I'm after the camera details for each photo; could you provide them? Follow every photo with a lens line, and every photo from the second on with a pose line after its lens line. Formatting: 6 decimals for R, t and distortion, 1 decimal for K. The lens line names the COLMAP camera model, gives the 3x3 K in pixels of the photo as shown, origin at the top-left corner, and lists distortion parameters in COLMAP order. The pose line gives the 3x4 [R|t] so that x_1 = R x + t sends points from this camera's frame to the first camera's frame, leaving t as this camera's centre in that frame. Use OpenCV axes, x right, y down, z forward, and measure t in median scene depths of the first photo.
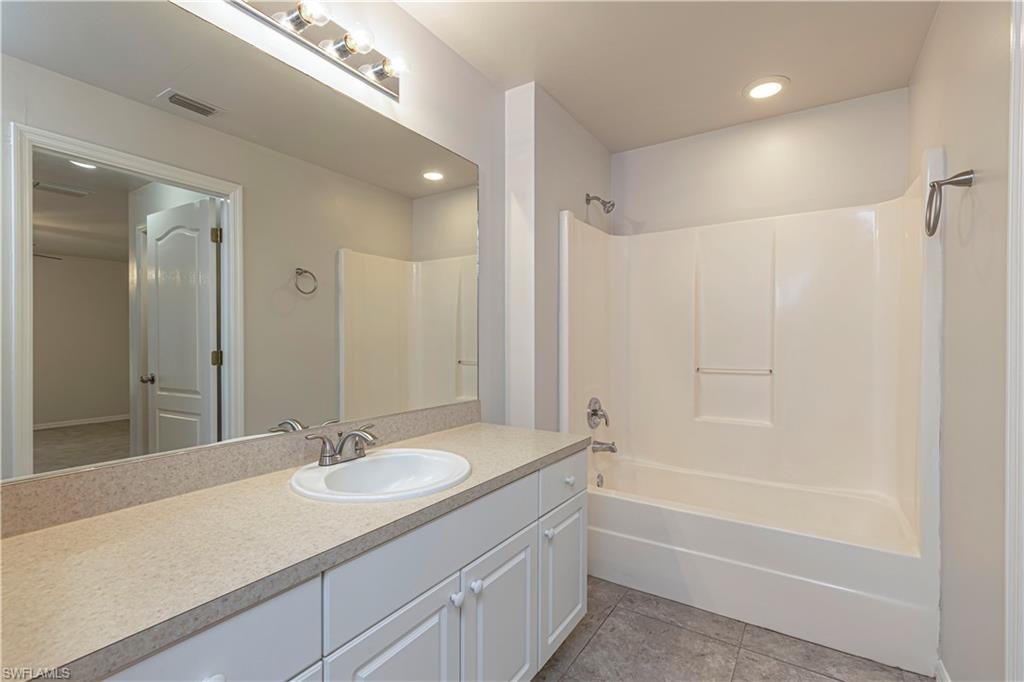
lens RADIAL K [[457.1, 0, 520.8], [0, 457.1, 338.8], [0, 0, 1]] dist [0.010561, -0.000092]
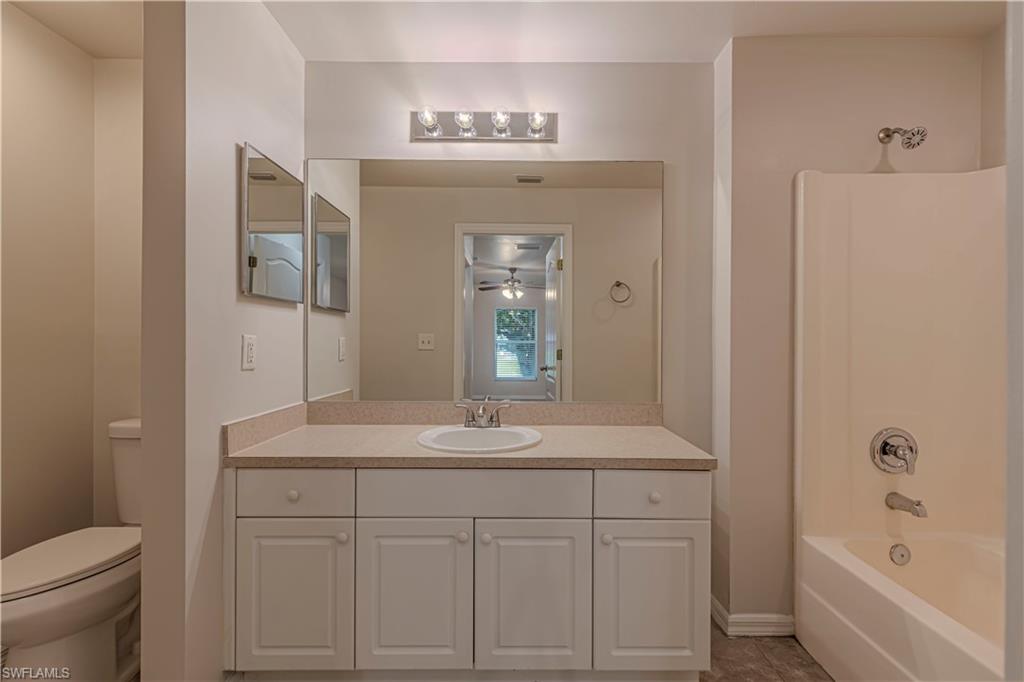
lens RADIAL K [[457.1, 0, 520.6], [0, 457.1, 338.9], [0, 0, 1]] dist [0.010561, -0.000092]
pose [[0.544395, -0.004045, -0.838819, 0.575682], [-0.000241, 0.999988, -0.004979, 0.002266], [0.838829, 0.002913, 0.544387, 0.226369]]
